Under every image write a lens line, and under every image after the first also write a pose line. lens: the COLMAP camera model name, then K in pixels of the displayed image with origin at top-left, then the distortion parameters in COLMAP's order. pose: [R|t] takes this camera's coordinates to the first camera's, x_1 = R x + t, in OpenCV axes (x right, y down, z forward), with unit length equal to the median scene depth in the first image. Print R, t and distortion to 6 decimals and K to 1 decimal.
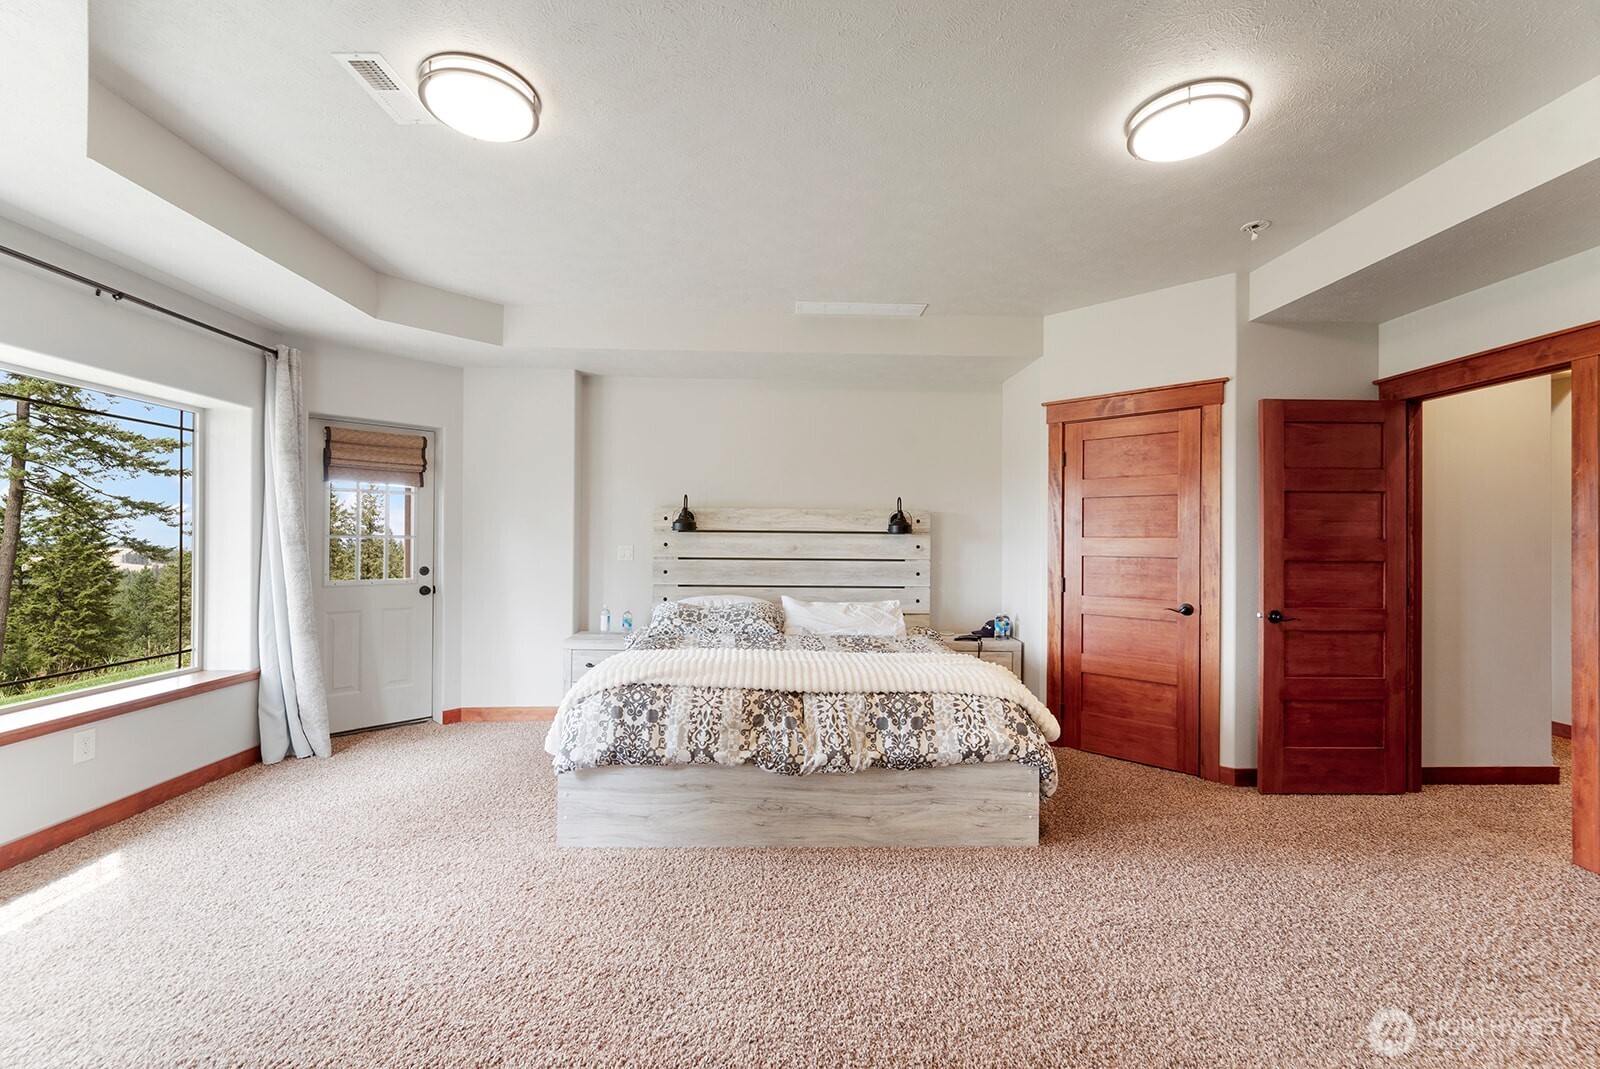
lens RADIAL K [[674.5, 0, 800.5], [0, 674.5, 541.7], [0, 0, 1]] dist [-0.001049, -0.000307]
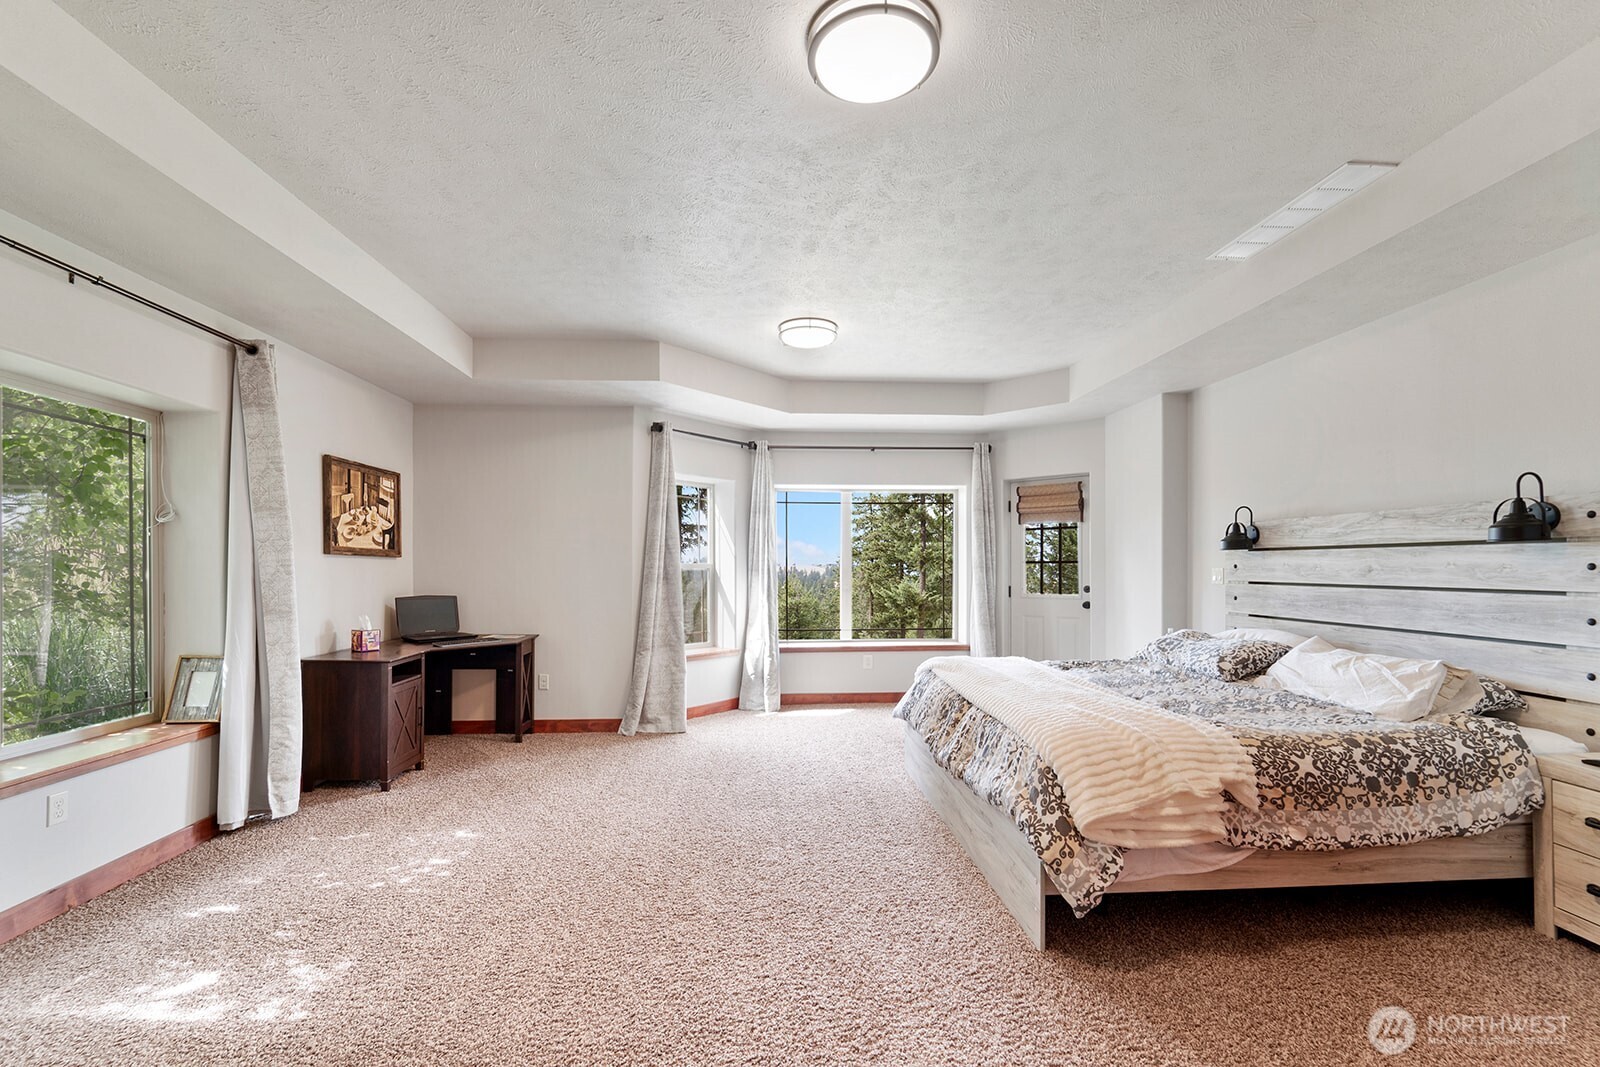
lens RADIAL K [[682.6, 0, 796.3], [0, 682.6, 573.7], [0, 0, 1]] dist [0.000124, -0.000039]
pose [[0.035785, 0.002468, -0.999356, 0.854238], [0.009385, 0.999952, 0.002806, 0.007699], [0.999315, -0.009479, 0.035761, 0.532412]]
